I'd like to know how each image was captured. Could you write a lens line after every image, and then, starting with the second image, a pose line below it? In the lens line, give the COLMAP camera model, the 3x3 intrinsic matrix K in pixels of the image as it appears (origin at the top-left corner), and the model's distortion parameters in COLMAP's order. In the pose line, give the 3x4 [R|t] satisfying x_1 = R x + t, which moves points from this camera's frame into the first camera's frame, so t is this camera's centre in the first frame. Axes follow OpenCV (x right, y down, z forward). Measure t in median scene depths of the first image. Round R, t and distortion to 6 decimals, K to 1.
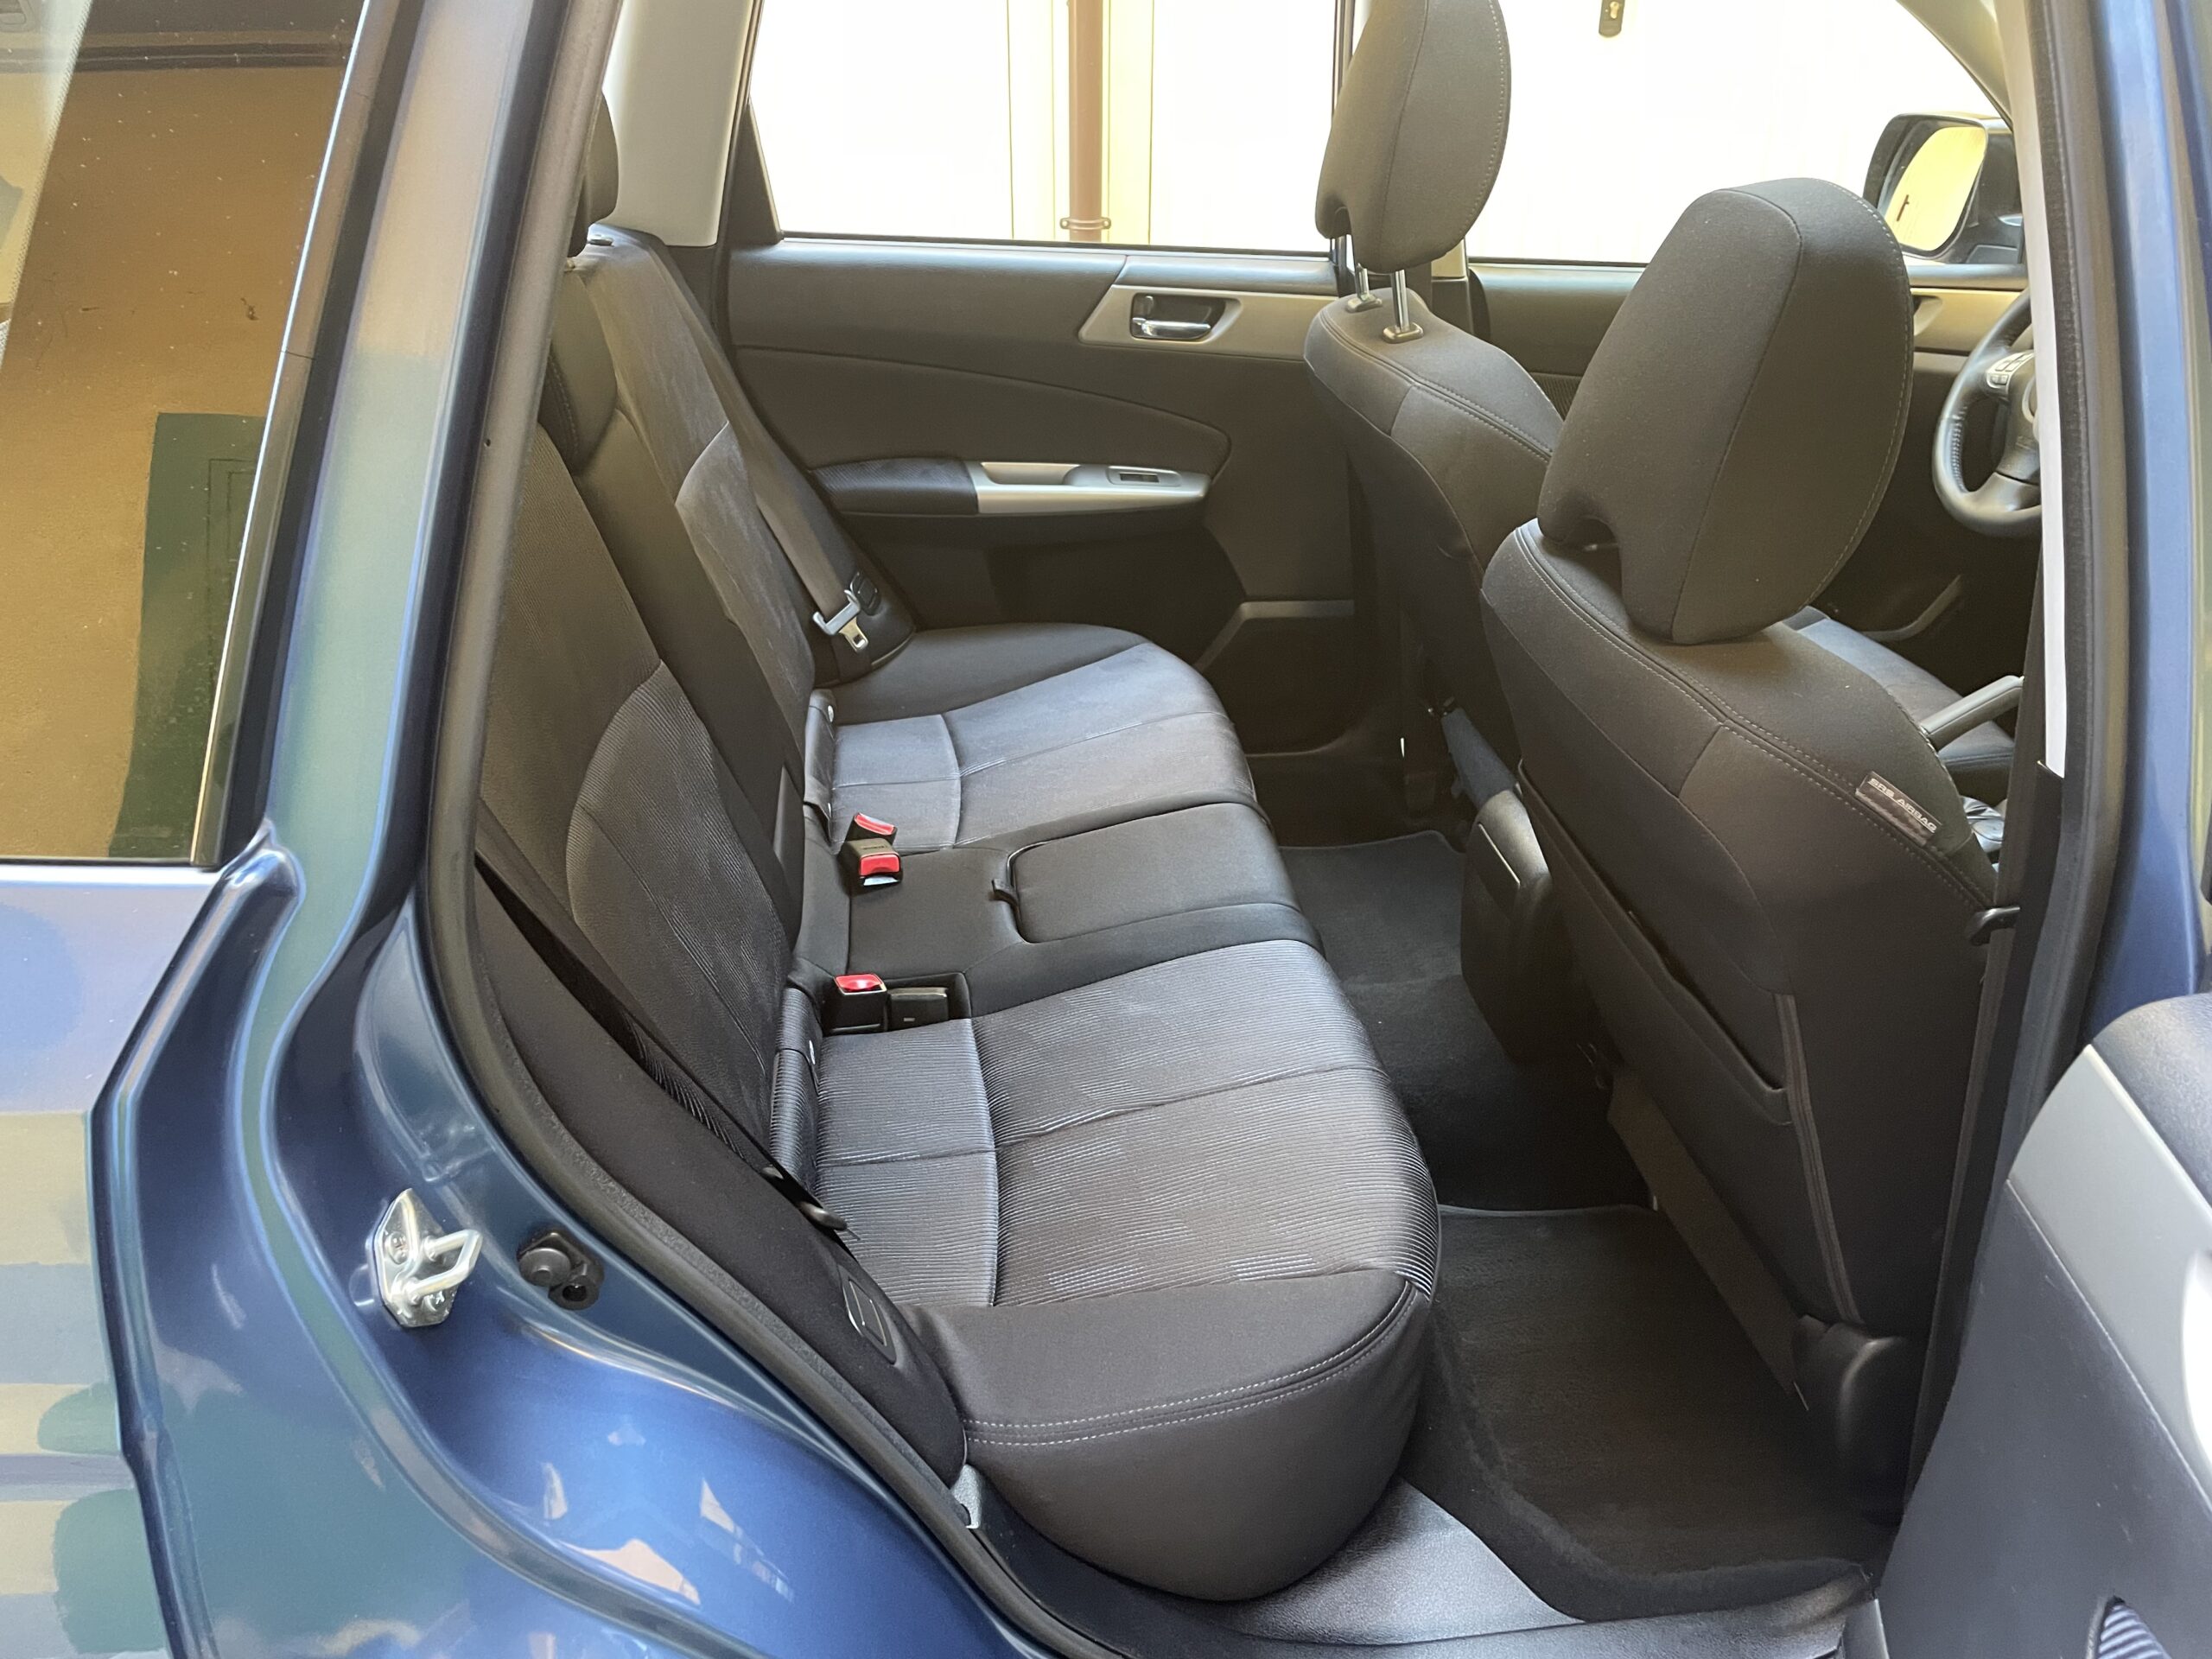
lens RADIAL K [[1672.6, 0, 1106.0], [0, 1672.6, 829.5], [0, 0, 1]] dist [0.083799, -0.104132]
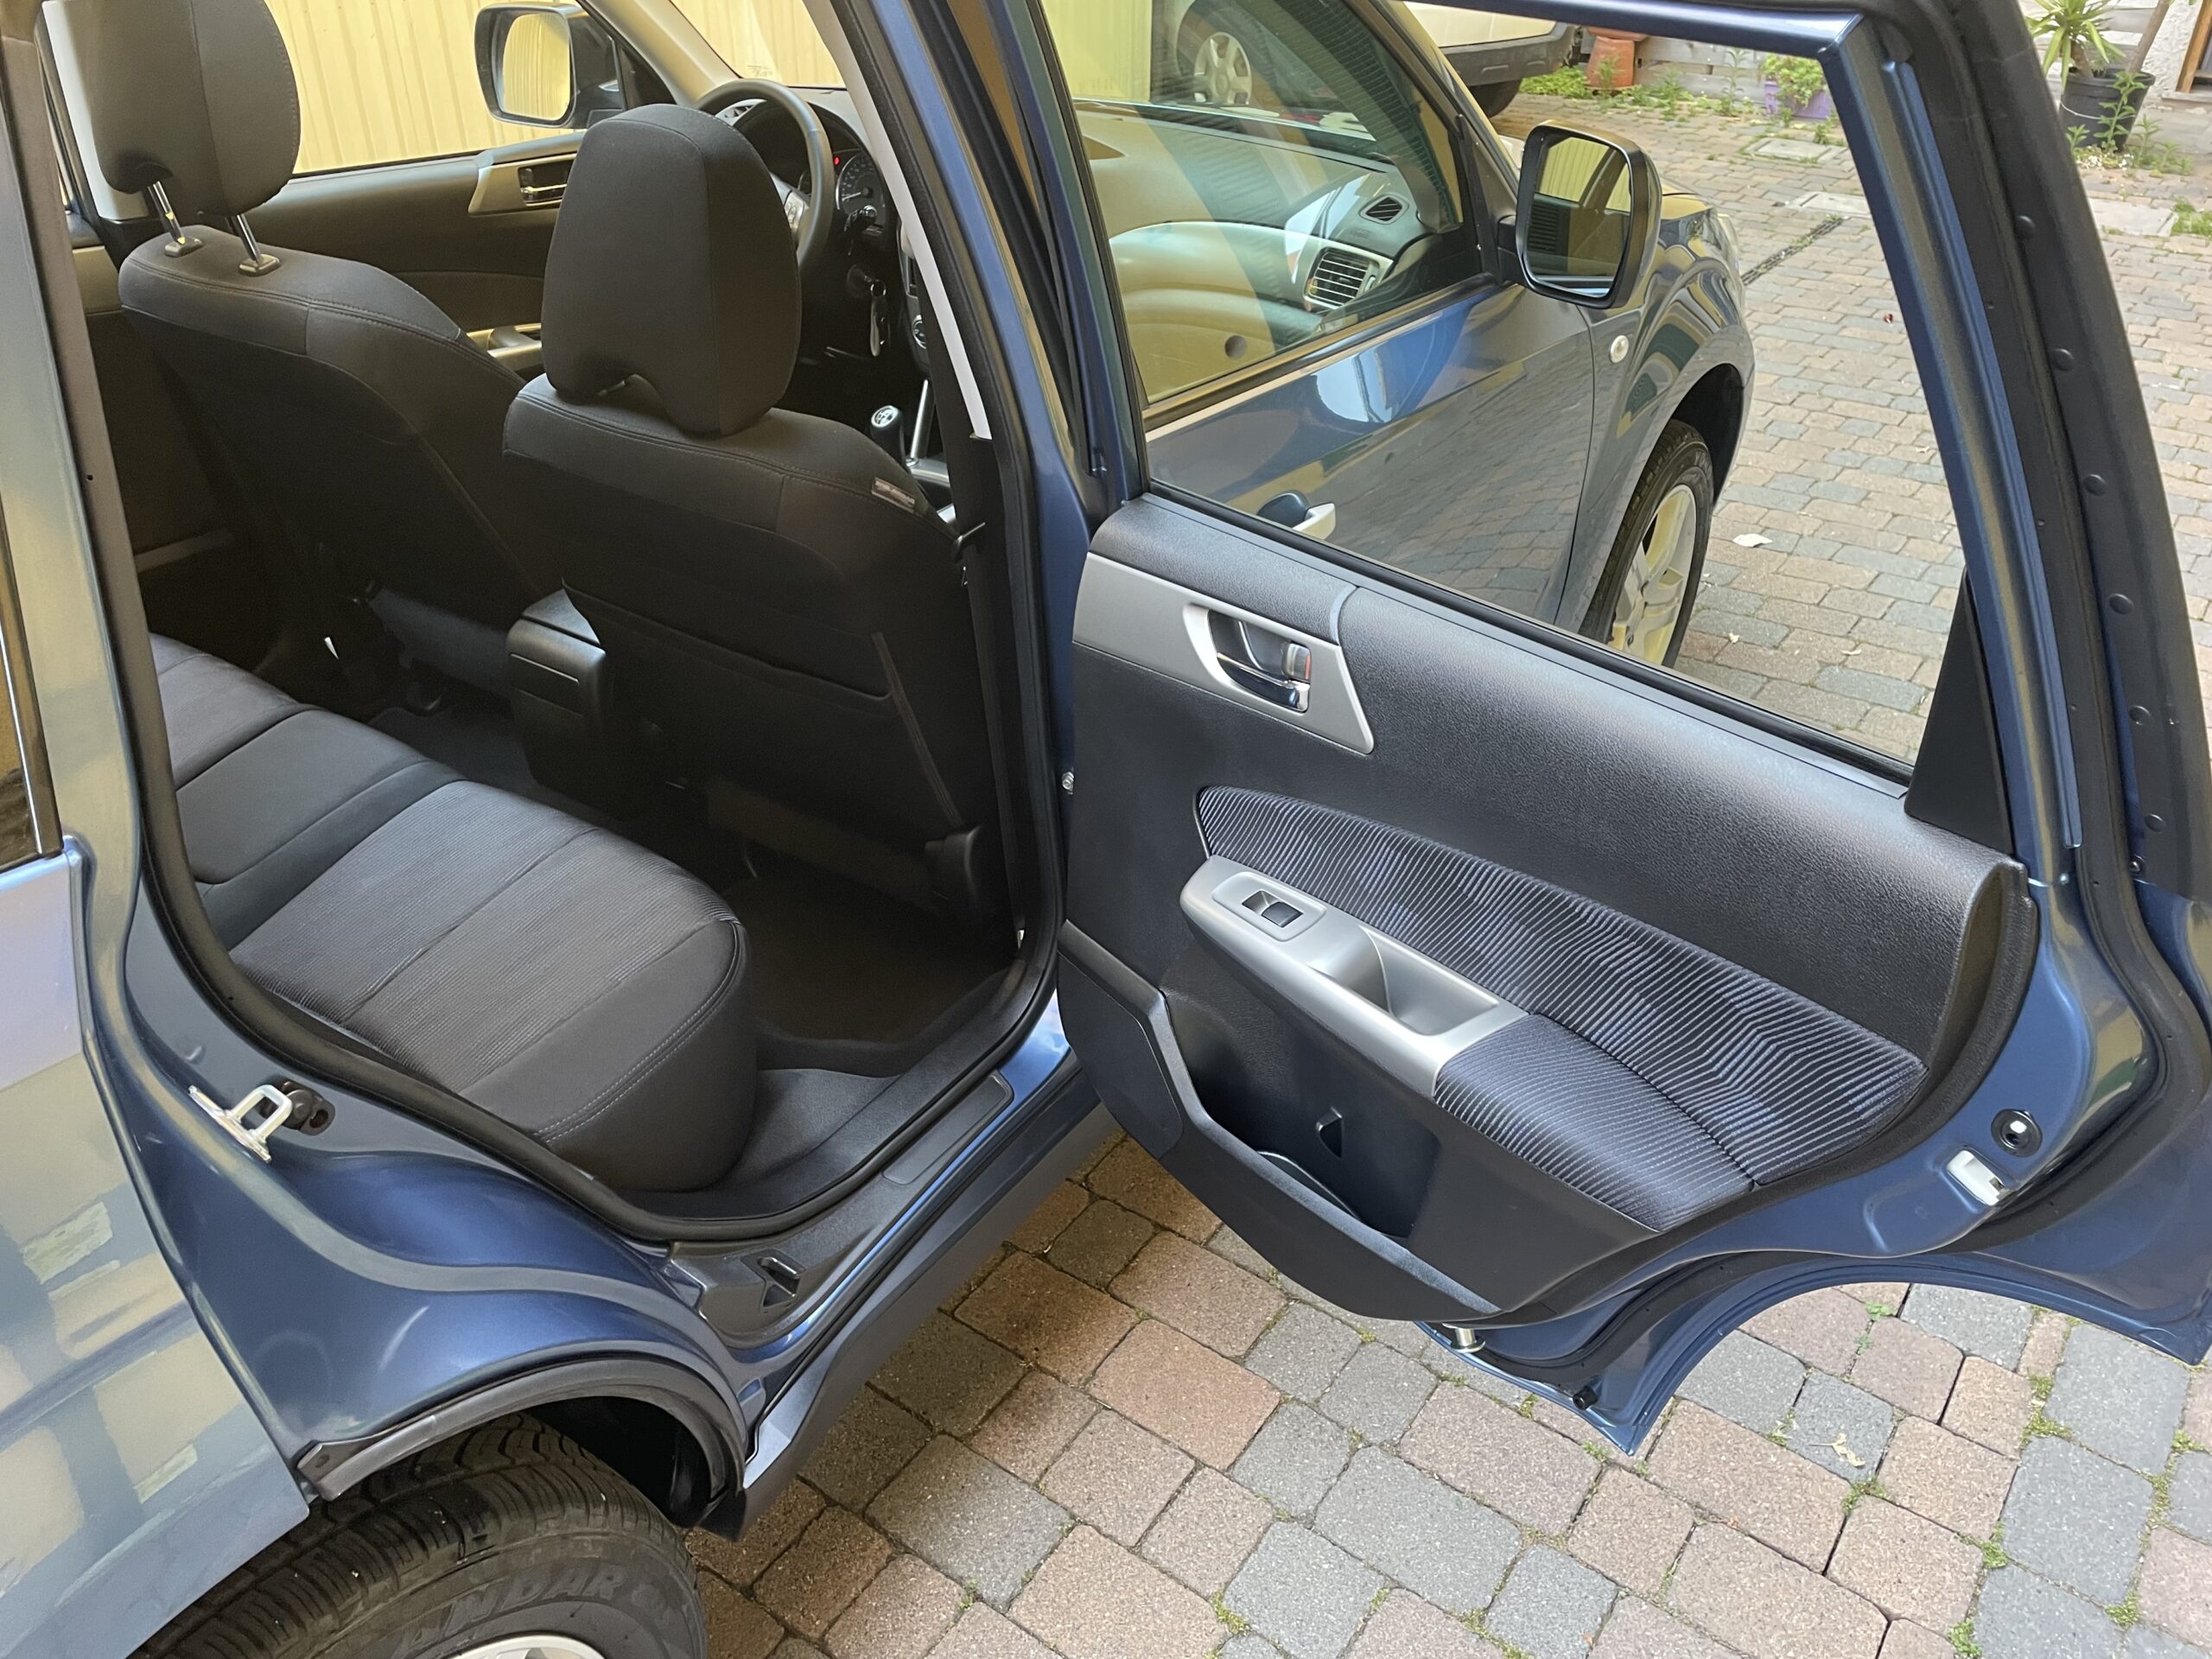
lens RADIAL K [[1672.6, 0, 1106.0], [0, 1672.6, 829.5], [0, 0, 1]] dist [0.083799, -0.104132]
pose [[0.667879, -0.405415, 0.624161, -0.426709], [0.354620, 0.910650, 0.212041, 0.008010], [-0.654357, 0.079723, 0.751972, -0.257311]]
